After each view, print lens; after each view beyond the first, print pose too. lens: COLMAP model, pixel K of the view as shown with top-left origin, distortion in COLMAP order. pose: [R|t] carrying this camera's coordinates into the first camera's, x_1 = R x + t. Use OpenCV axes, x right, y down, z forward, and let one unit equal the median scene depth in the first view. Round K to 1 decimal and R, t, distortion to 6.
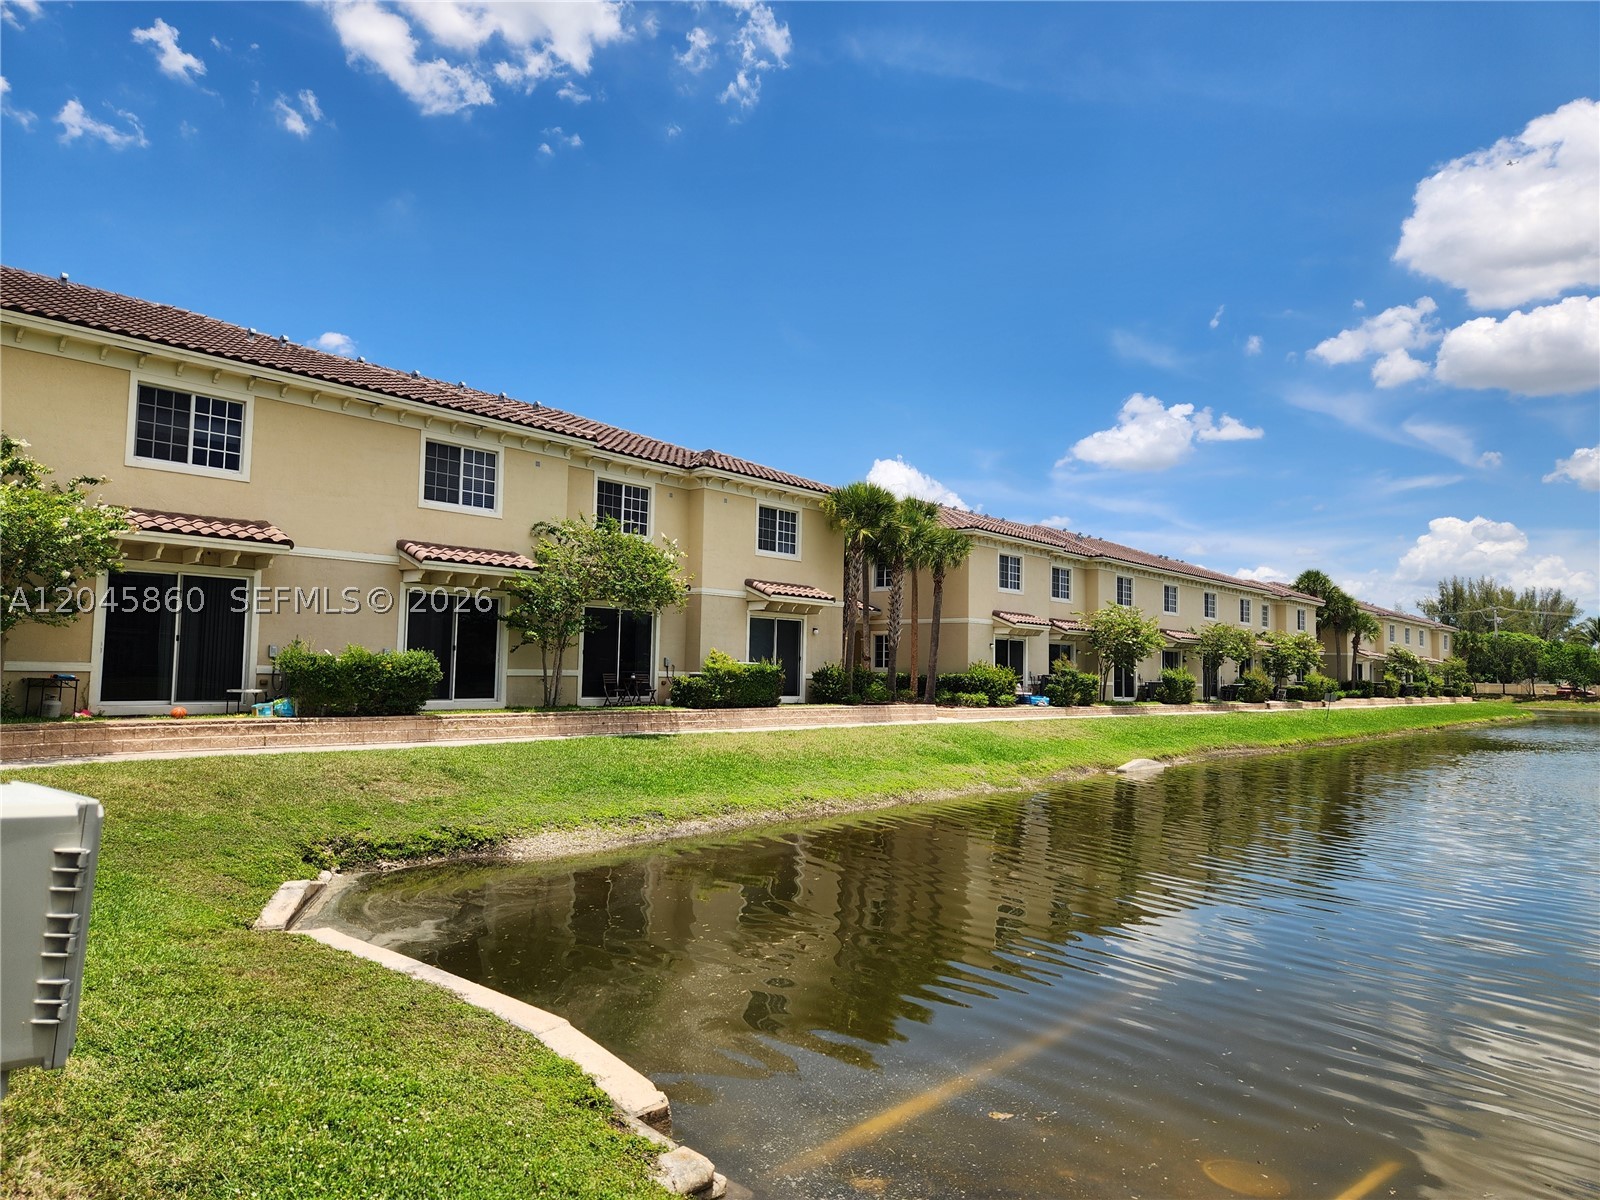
lens RADIAL K [[1063.5, 0, 800.0], [0, 1063.5, 600.0], [0, 0, 1]] dist [0.068257, -0.043776]
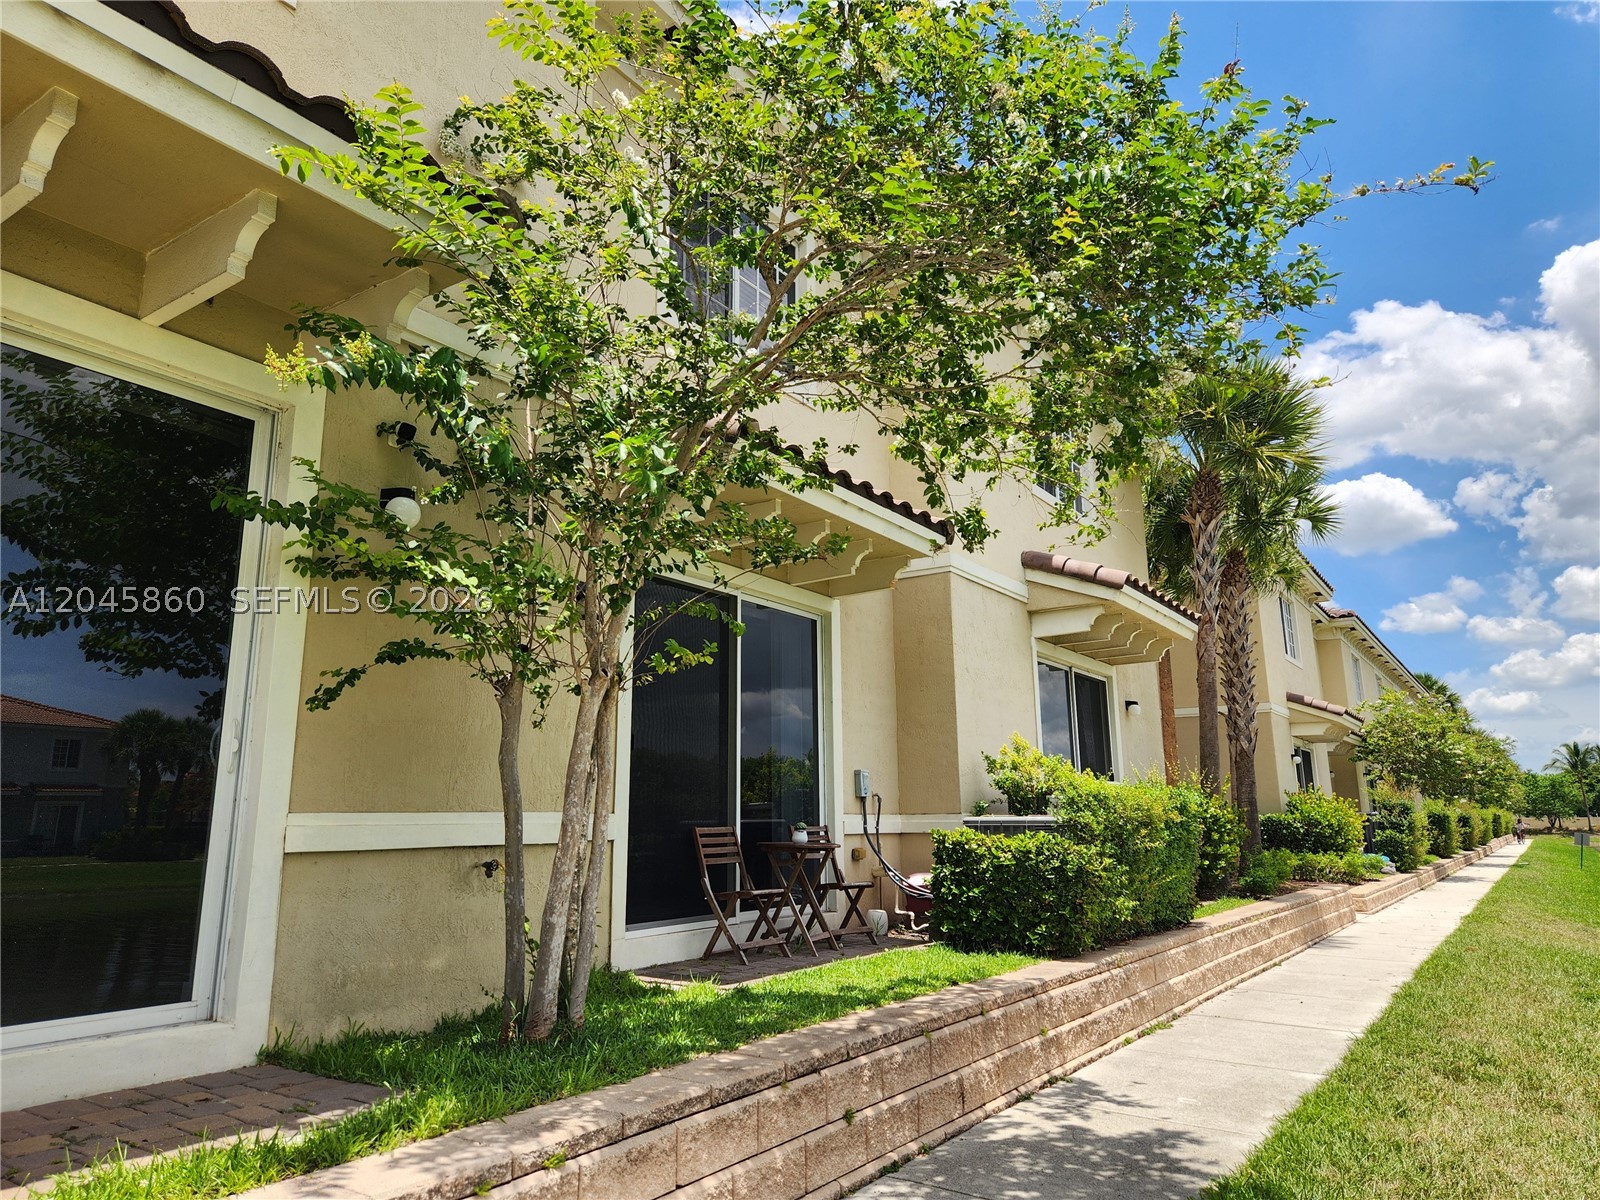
lens RADIAL K [[1063.5, 0, 800.0], [0, 1063.5, 600.0], [0, 0, 1]] dist [0.068257, -0.043776]
pose [[0.992249, 0.003709, 0.124209, -0.195294], [0.012820, 0.991166, -0.132008, 0.049949], [-0.123601, 0.132577, 0.983436, 0.743321]]
